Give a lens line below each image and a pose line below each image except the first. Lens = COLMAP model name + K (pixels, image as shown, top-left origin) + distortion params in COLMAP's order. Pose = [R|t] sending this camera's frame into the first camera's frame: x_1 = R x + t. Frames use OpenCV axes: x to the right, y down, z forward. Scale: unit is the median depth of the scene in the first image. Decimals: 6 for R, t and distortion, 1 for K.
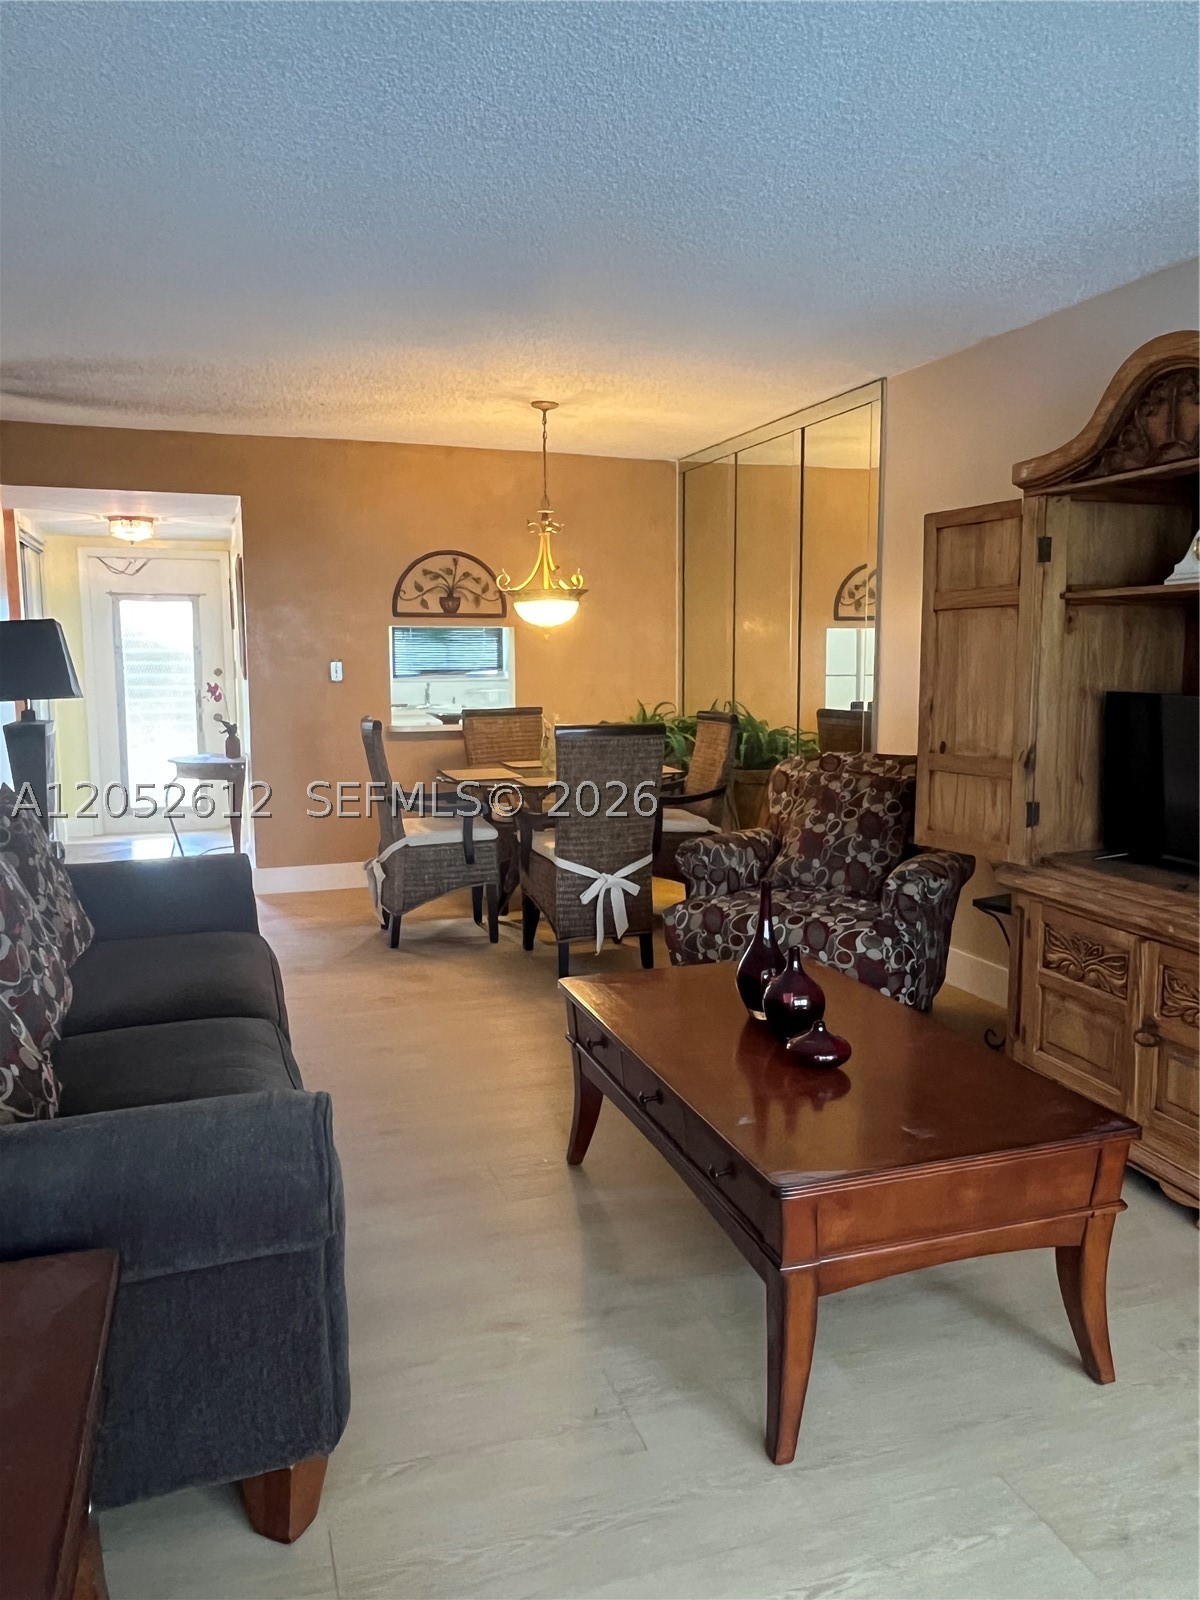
lens RADIAL K [[1030.5, 0, 600.0], [0, 1030.5, 800.0], [0, 0, 1]] dist [-0.004612, -0.000659]
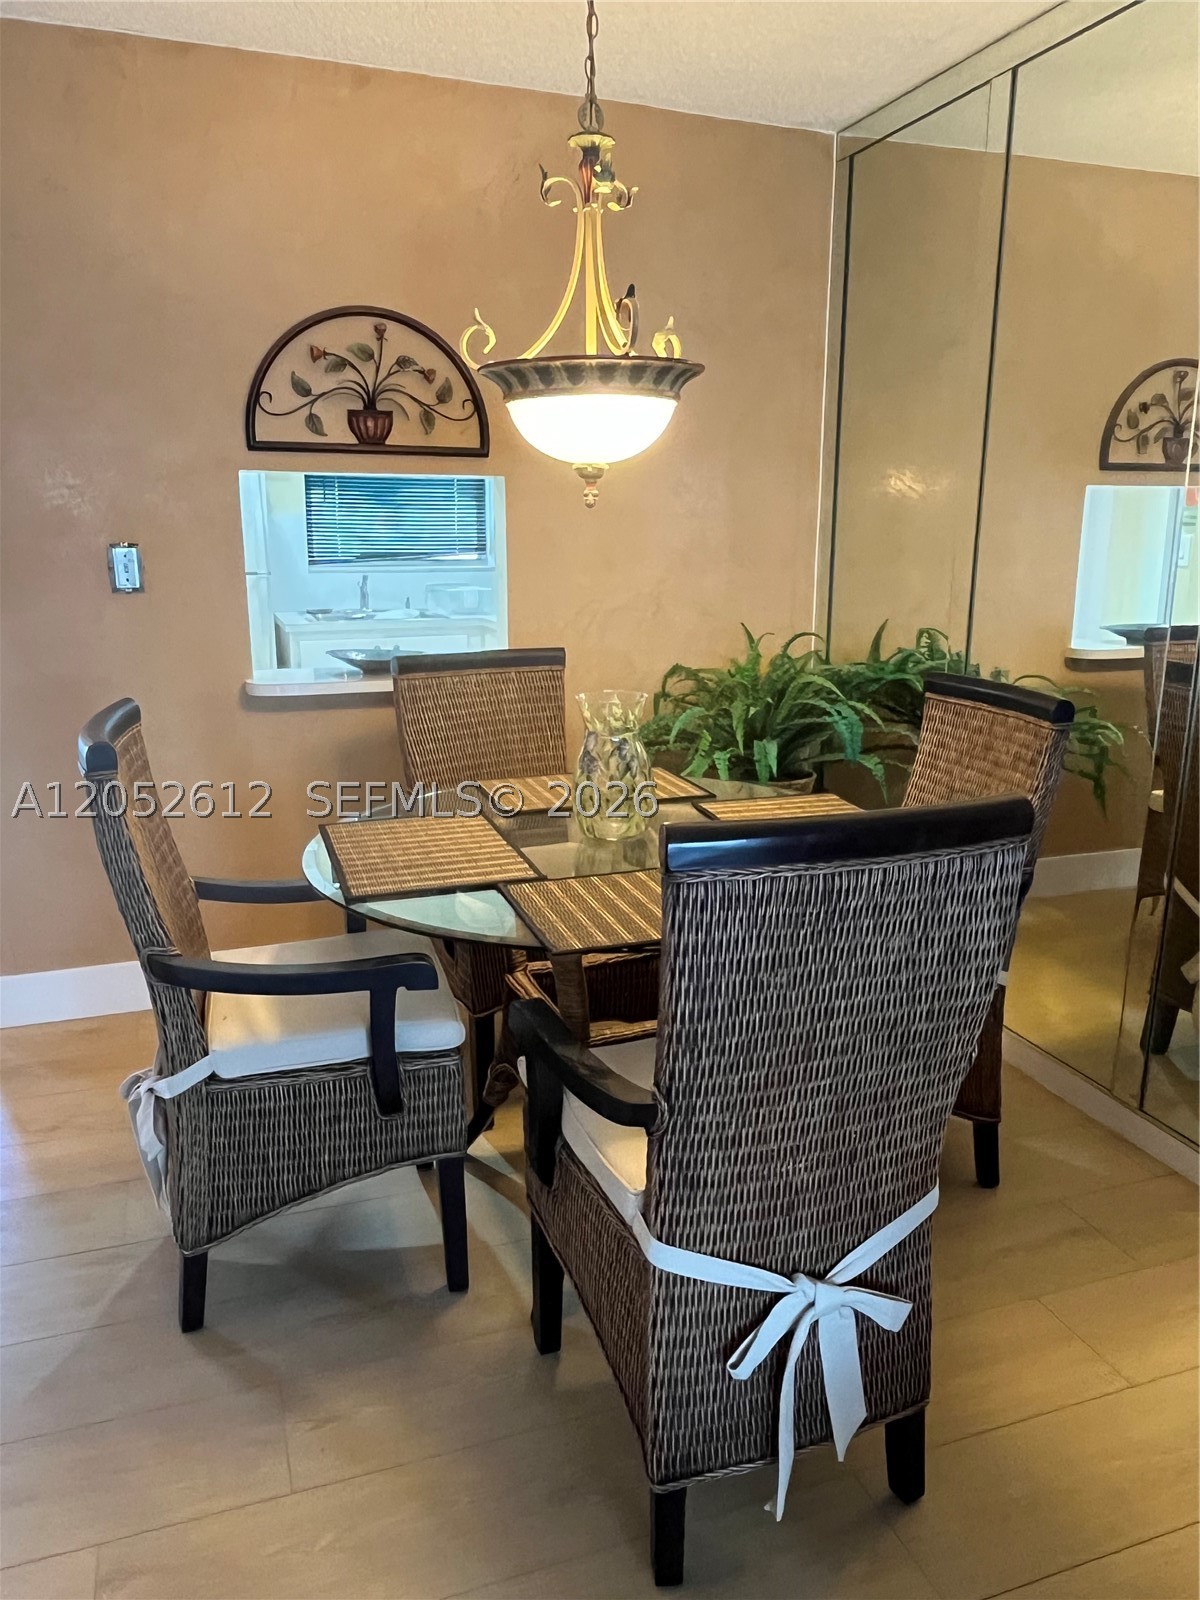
lens RADIAL K [[1125.4, 0, 600.0], [0, 1125.4, 800.0], [0, 0, 1]] dist [0.008799, 0.001512]
pose [[0.999977, 0.006018, 0.003155, -0.040329], [-0.006304, 0.994948, 0.100198, -0.071653], [-0.002536, -0.100216, 0.994962, 0.469844]]
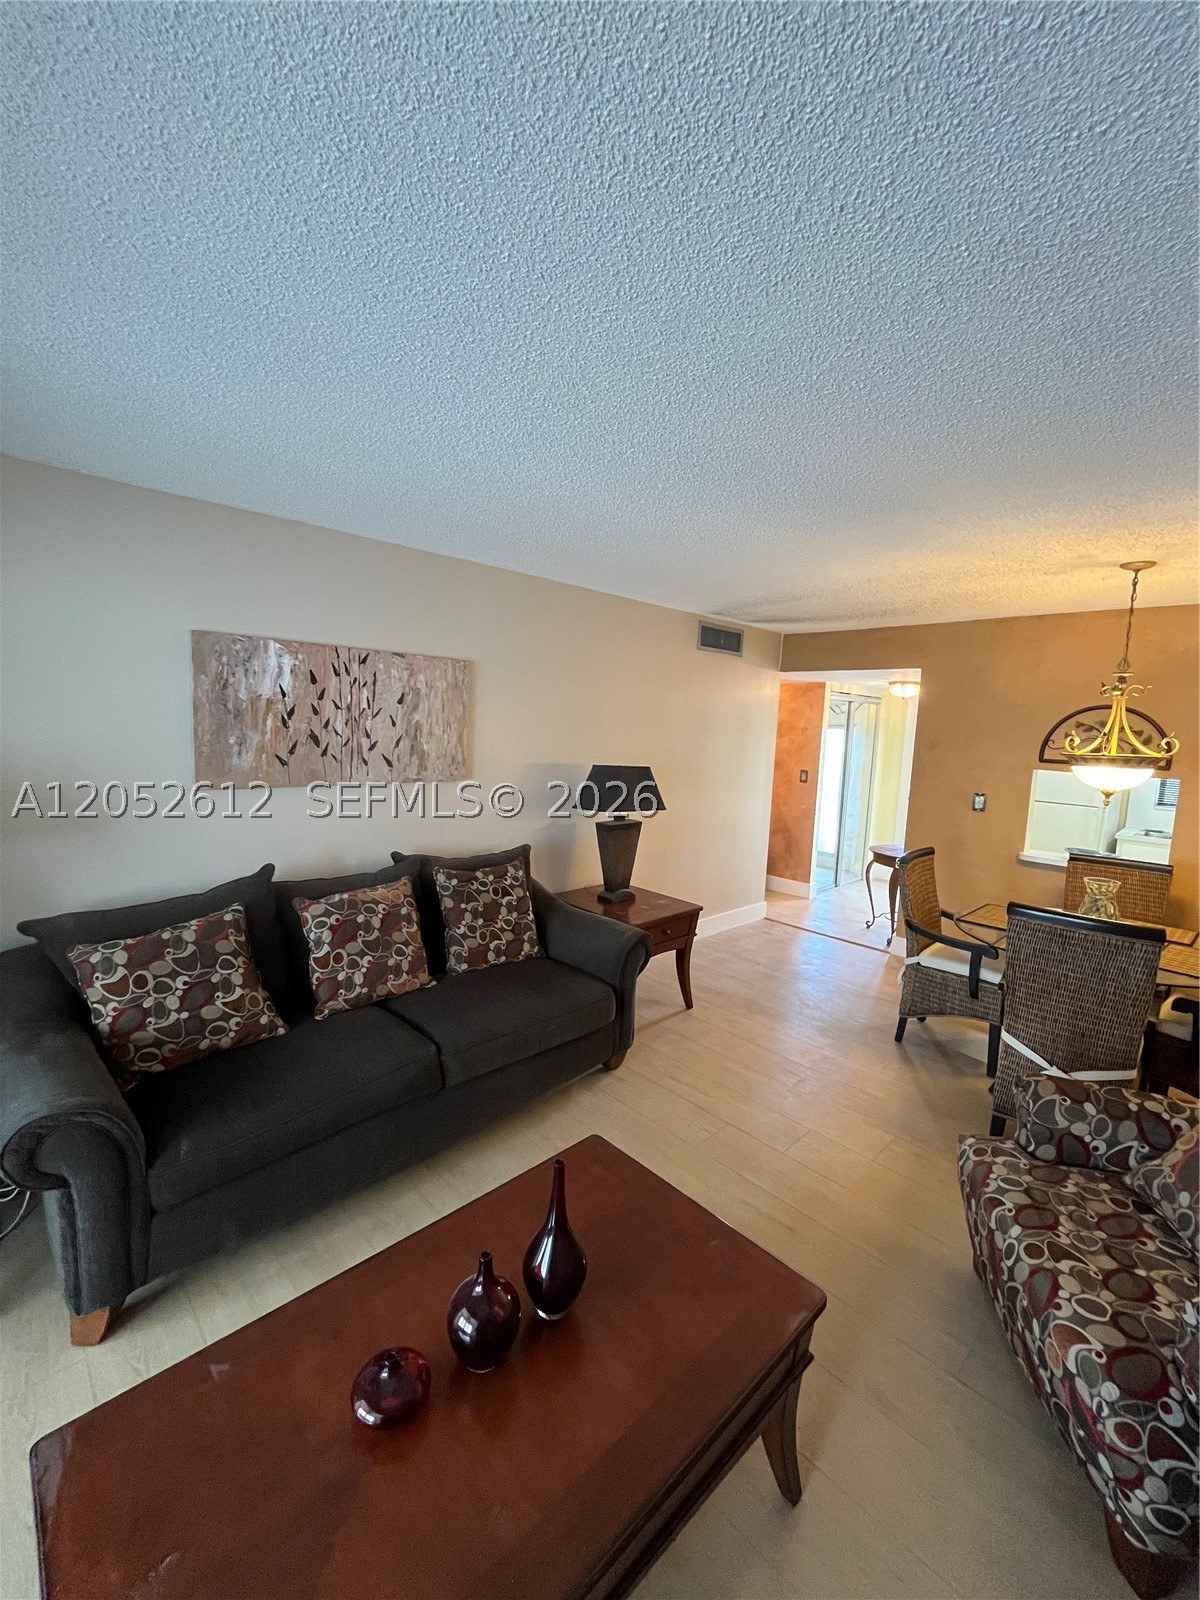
lens RADIAL K [[639.2, 0, 600.0], [0, 639.2, 800.0], [0, 0, 1]] dist [-0.000219, 0.000362]
pose [[0.471727, 0.116988, -0.873950, 0.198386], [-0.173216, 0.984141, 0.038242, -0.079033], [0.864564, 0.133343, 0.484510, 0.233665]]
